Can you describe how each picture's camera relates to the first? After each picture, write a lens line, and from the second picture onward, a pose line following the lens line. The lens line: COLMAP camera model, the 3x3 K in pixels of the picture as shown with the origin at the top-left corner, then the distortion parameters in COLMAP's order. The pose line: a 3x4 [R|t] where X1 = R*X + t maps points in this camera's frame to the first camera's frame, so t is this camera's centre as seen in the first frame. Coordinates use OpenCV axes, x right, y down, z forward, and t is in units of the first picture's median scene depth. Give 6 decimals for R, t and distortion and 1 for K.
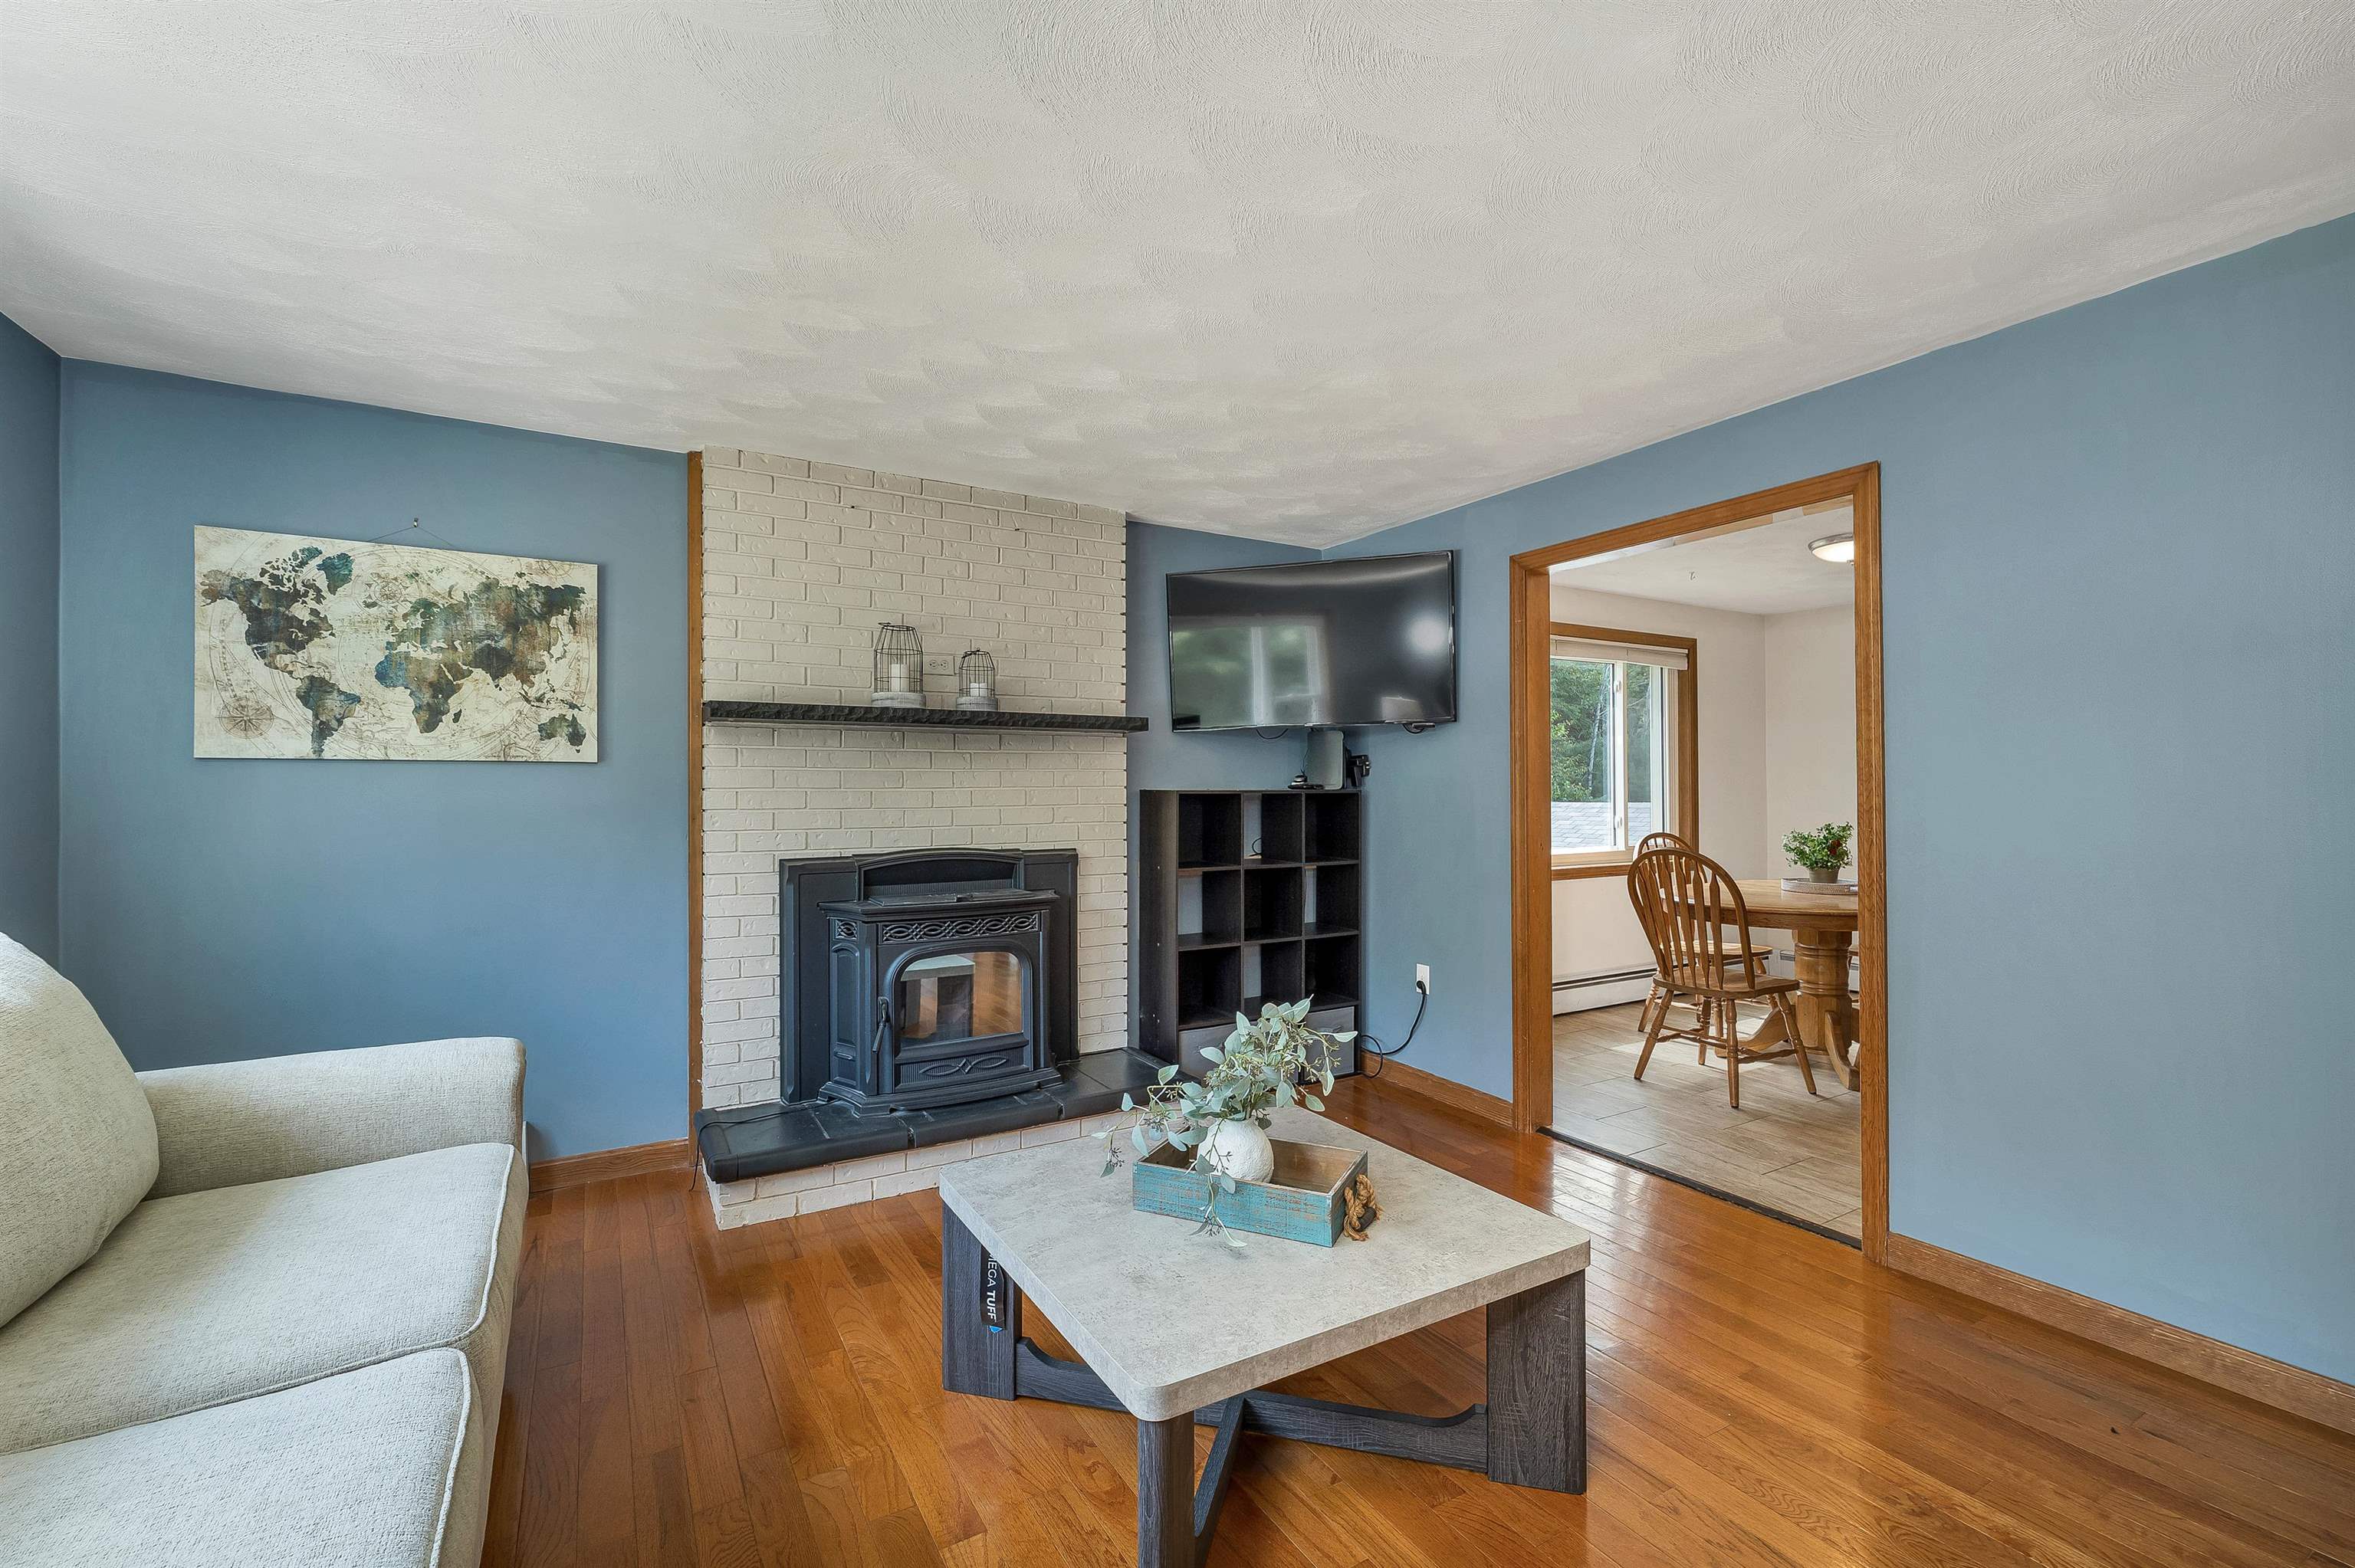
lens RADIAL K [[999.1, 0, 1174.8], [0, 999.1, 771.2], [0, 0, 1]] dist [-0.000784, -0.000126]
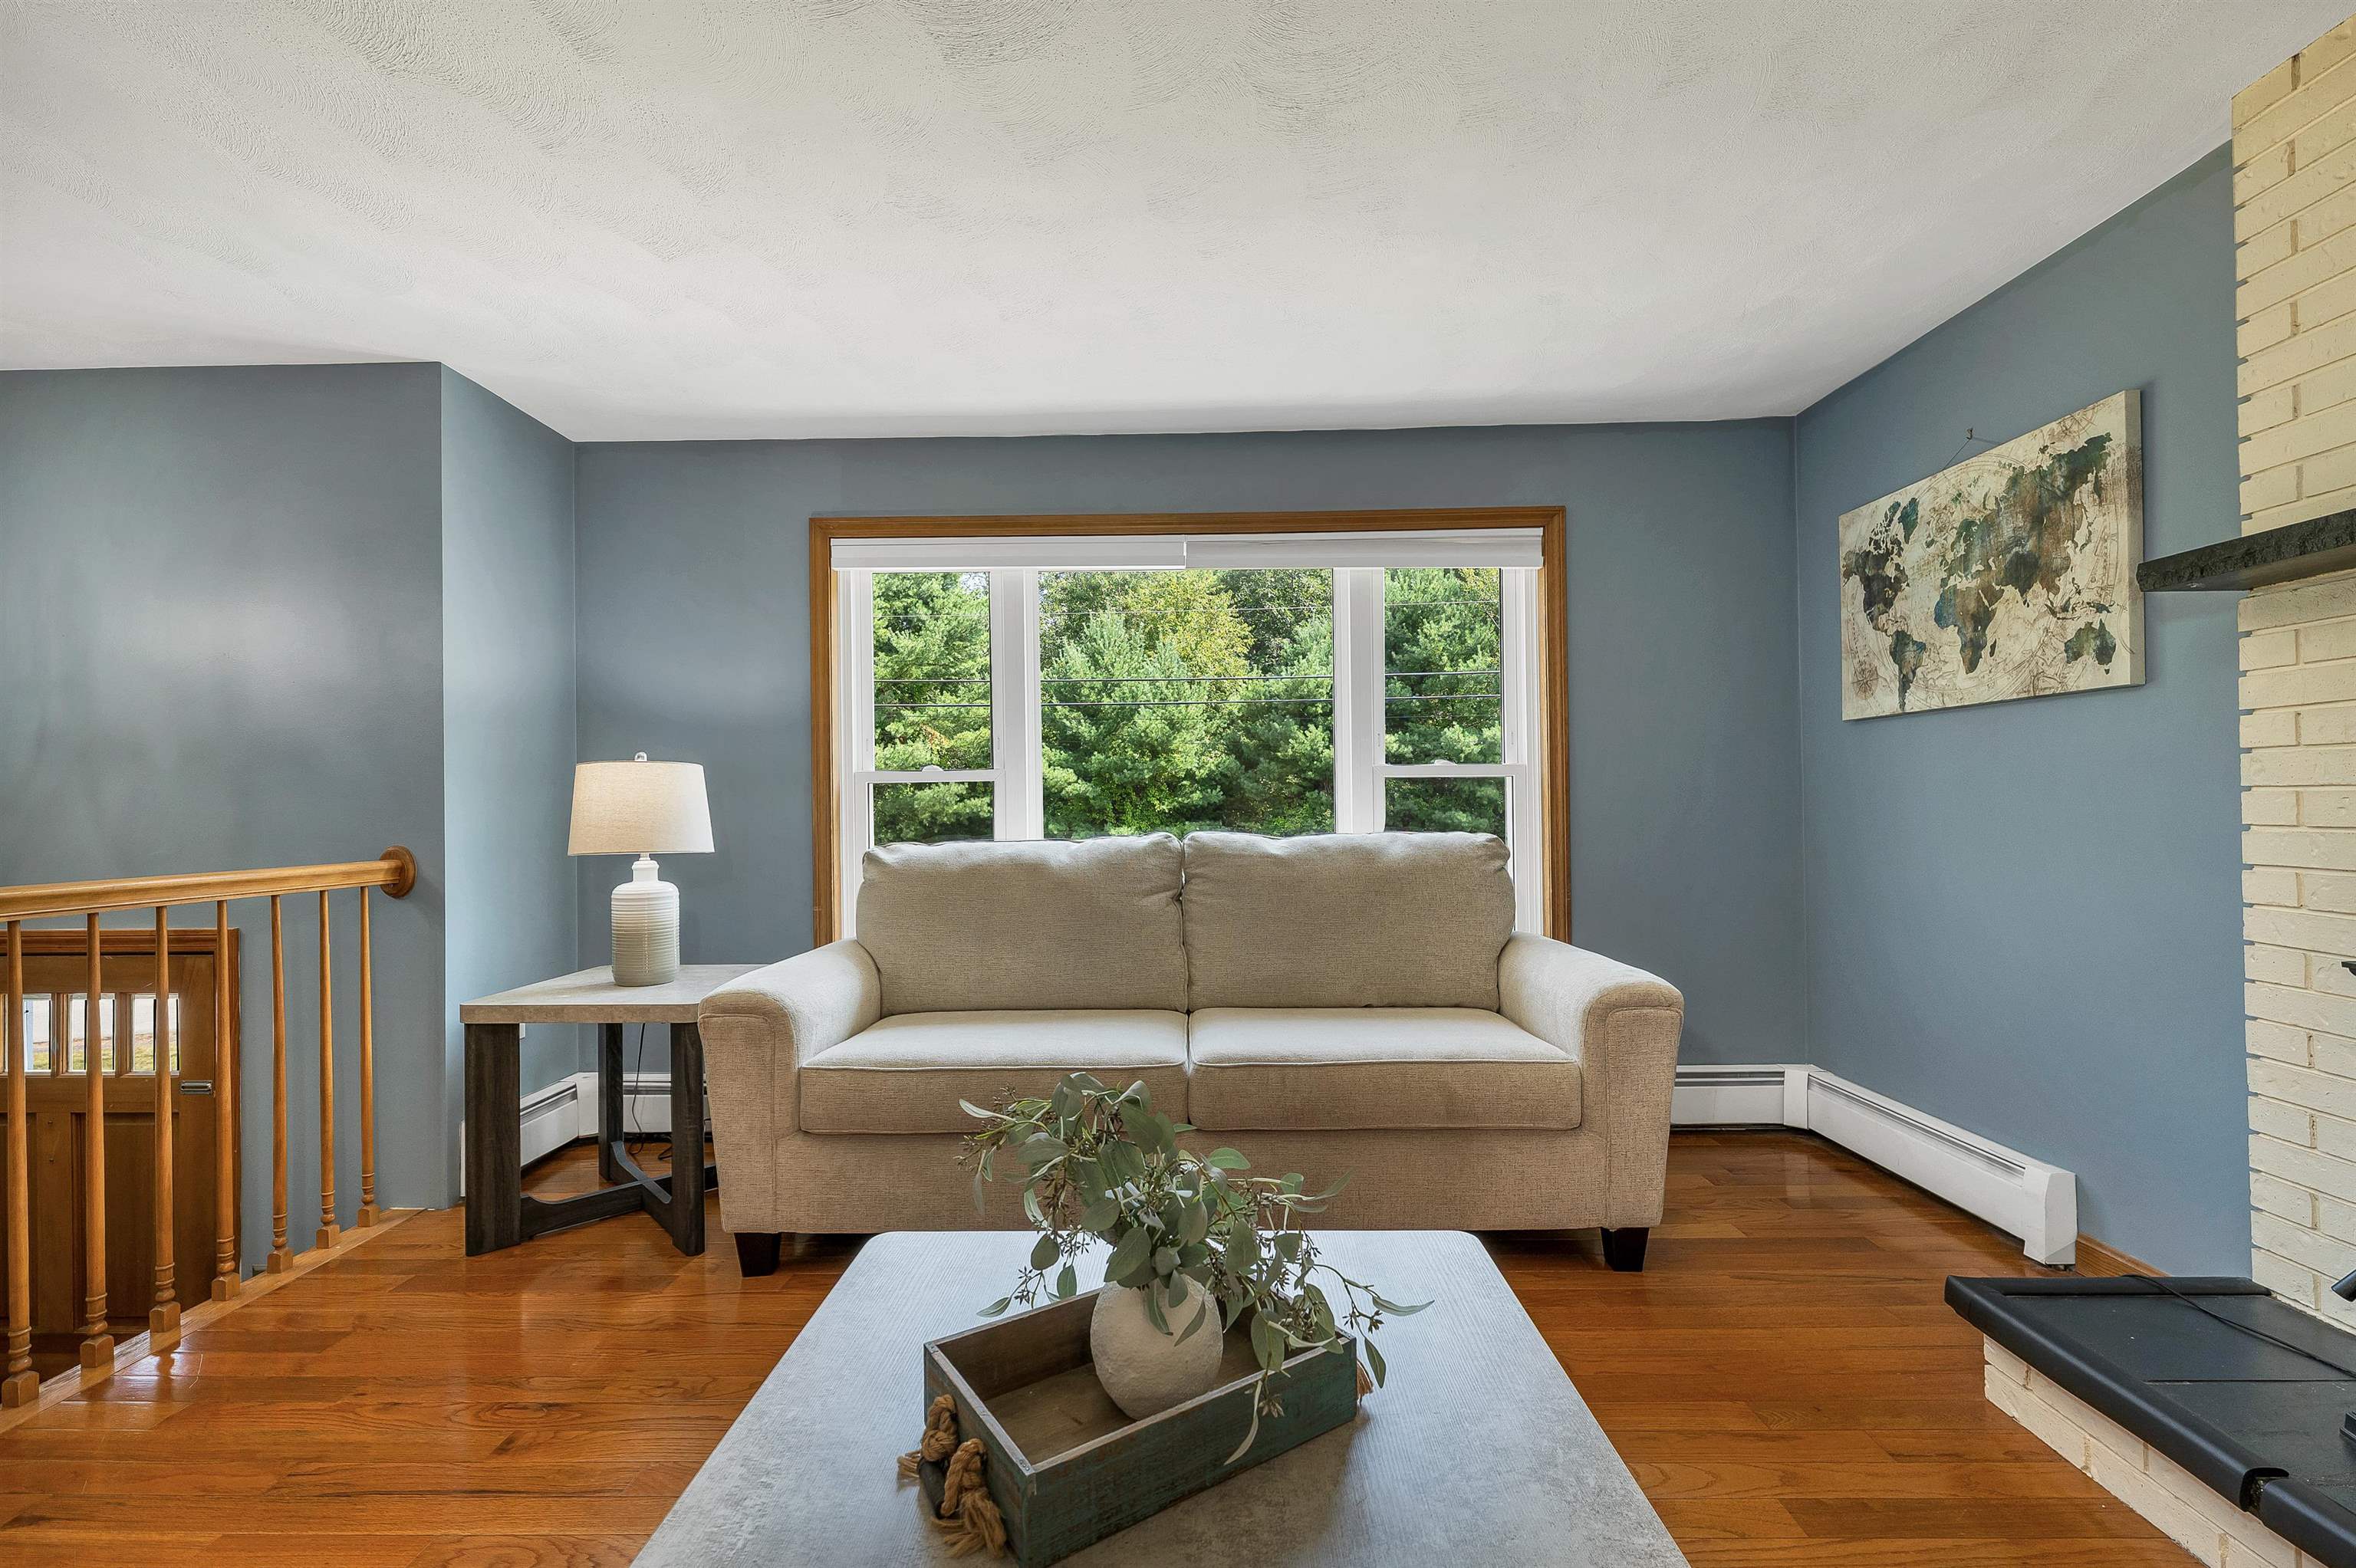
lens RADIAL K [[1001.6, 0, 1171.7], [0, 1001.6, 801.2], [0, 0, 1]] dist [-0.000447, -0.000147]
pose [[-0.525096, 0.006186, -0.851021, 0.355055], [0.029052, 0.999521, -0.010660, 0.061815], [0.850547, -0.030321, -0.525024, 0.855329]]
